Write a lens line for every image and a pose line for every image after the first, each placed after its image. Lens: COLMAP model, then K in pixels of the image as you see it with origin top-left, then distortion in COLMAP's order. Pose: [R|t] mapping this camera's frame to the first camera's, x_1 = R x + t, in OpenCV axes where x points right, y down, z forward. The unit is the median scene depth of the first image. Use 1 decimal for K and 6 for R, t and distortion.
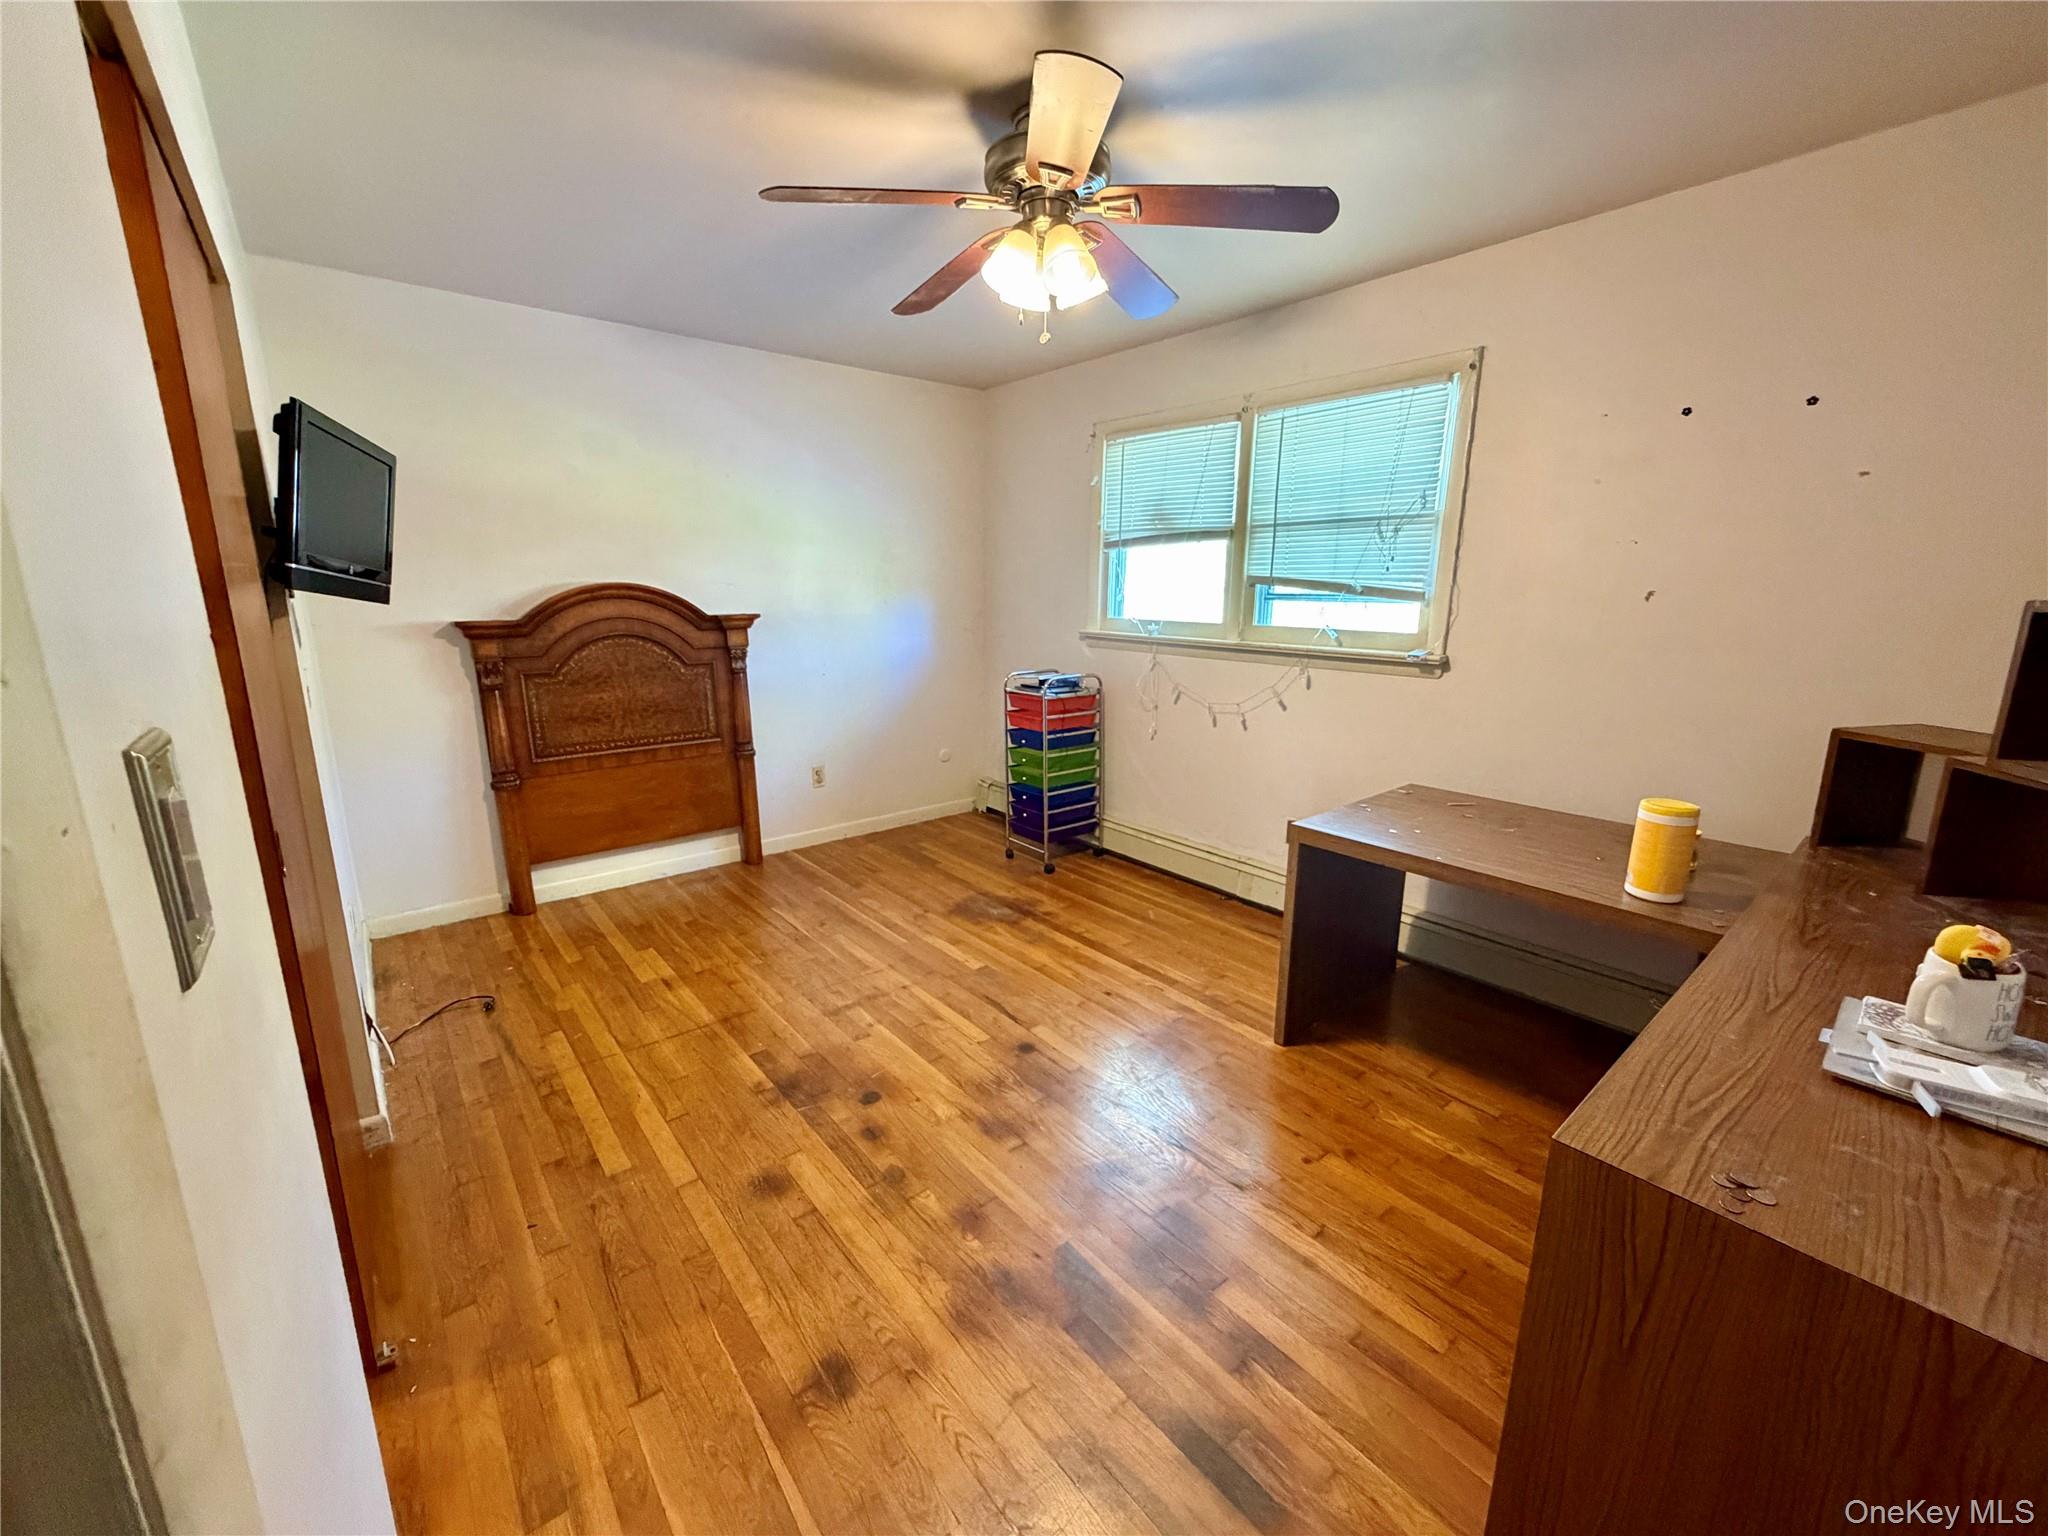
lens RADIAL K [[815.2, 0, 1024.0], [0, 815.2, 768.0], [0, 0, 1]] dist [0.000785, 0.000078]
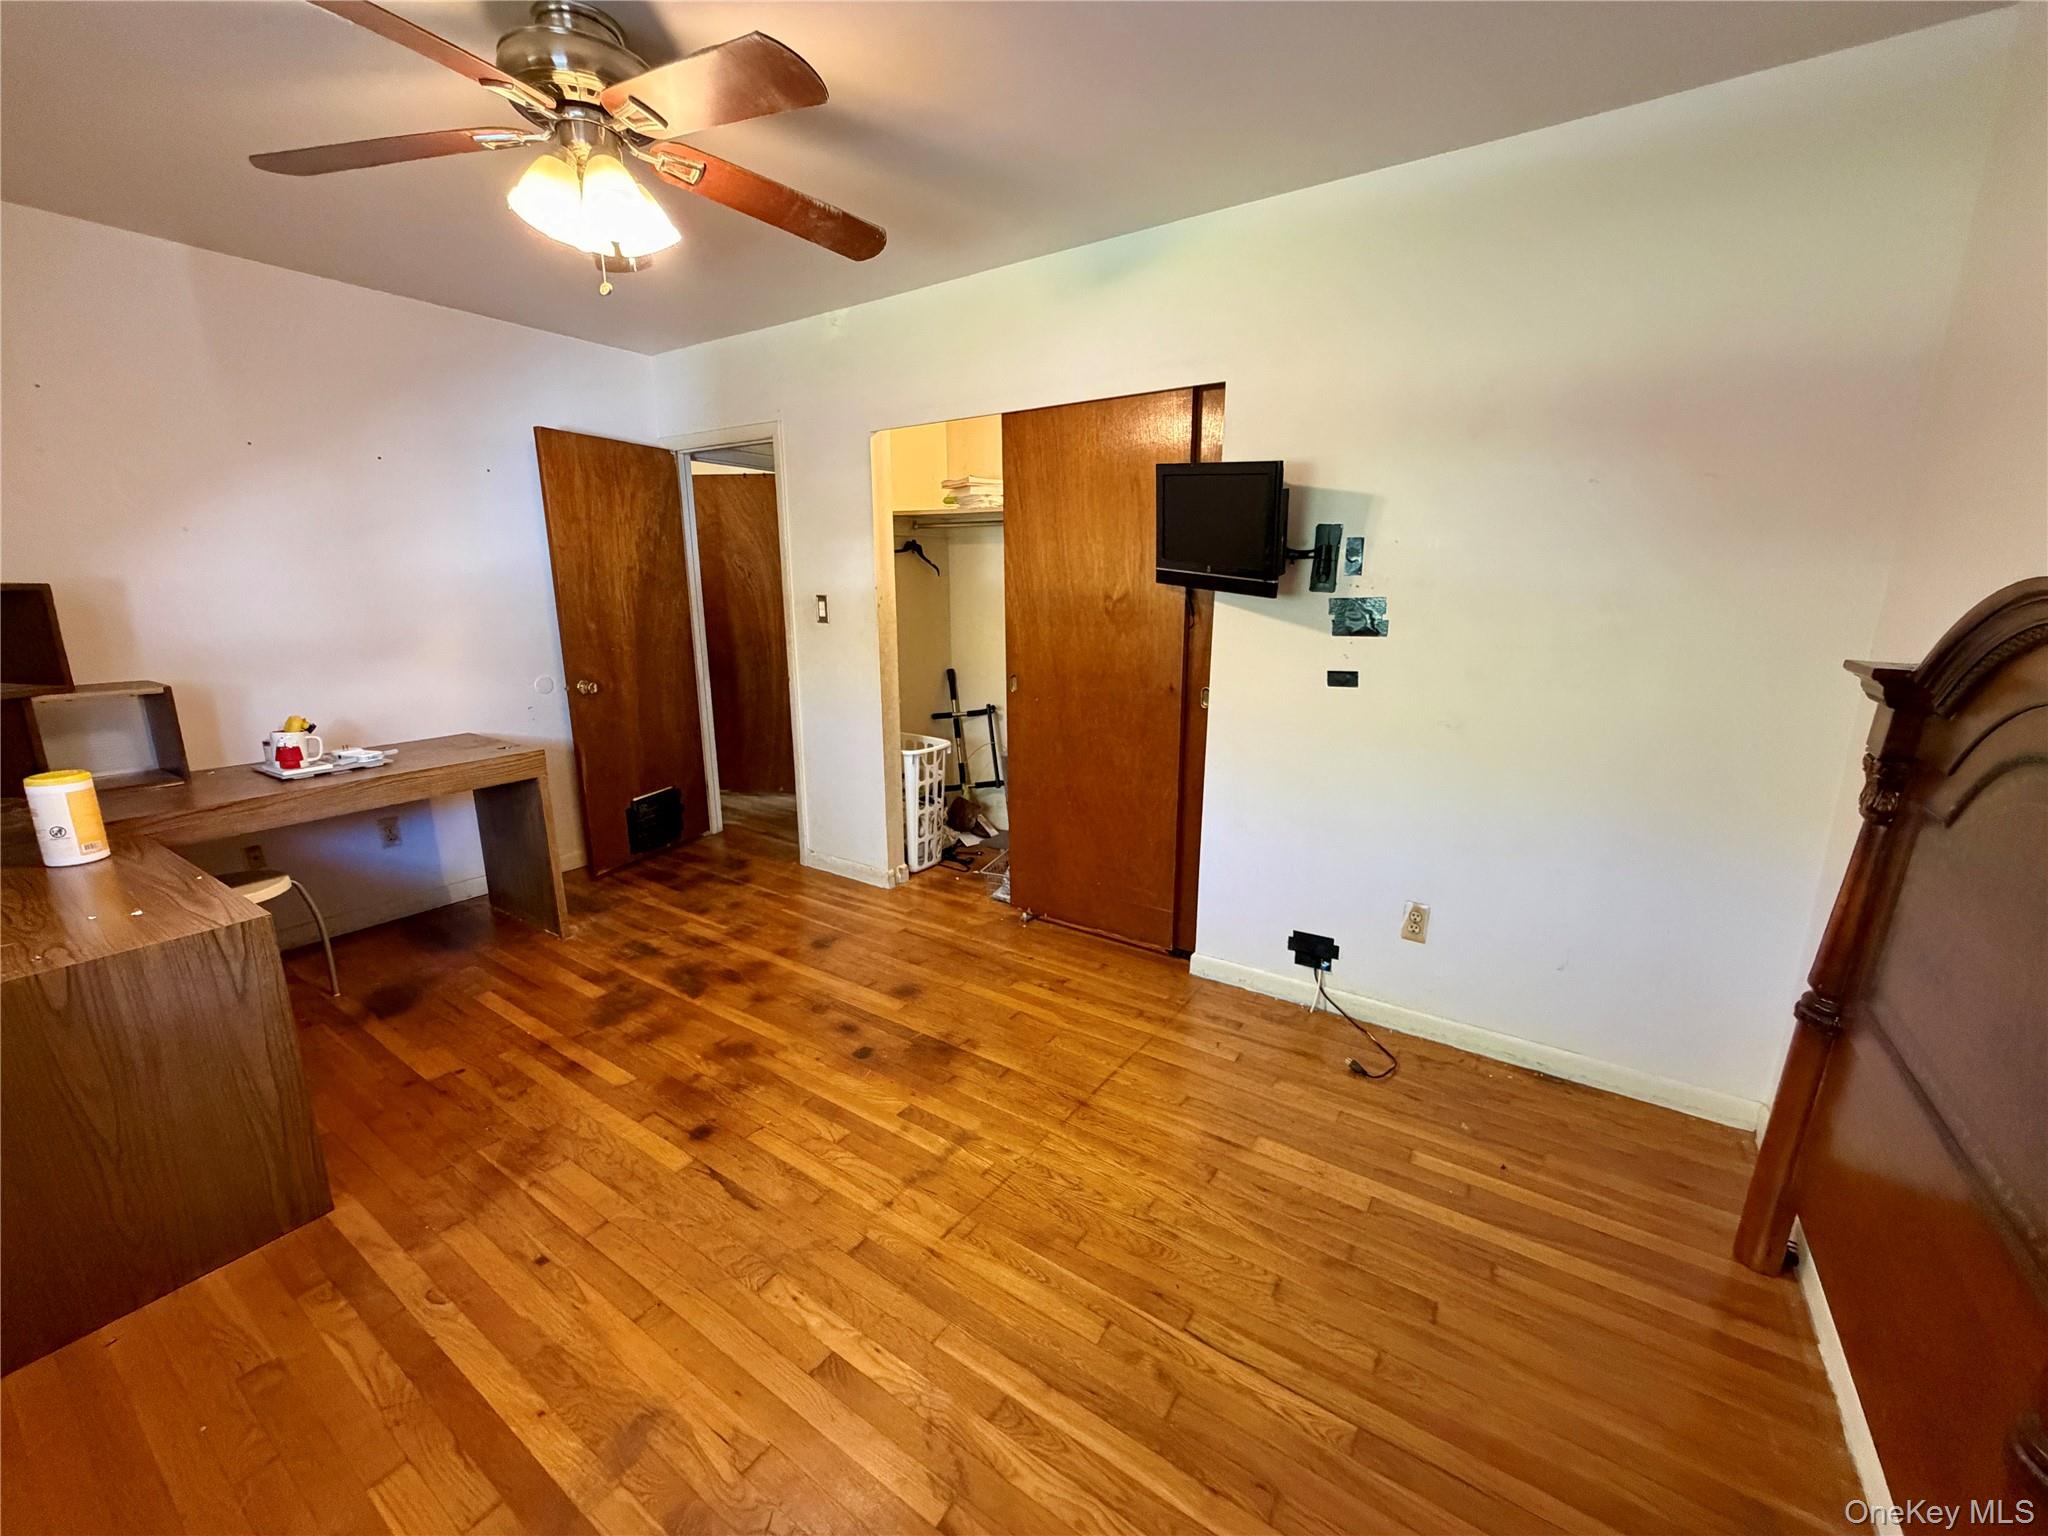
lens RADIAL K [[815.2, 0, 1024.0], [0, 815.2, 768.0], [0, 0, 1]] dist [0.000785, 0.000078]
pose [[-0.959437, 0.061572, -0.275116, -0.120727], [-0.065268, 0.900835, 0.429228, -0.424311], [0.274263, 0.429774, -0.860276, 1.863788]]
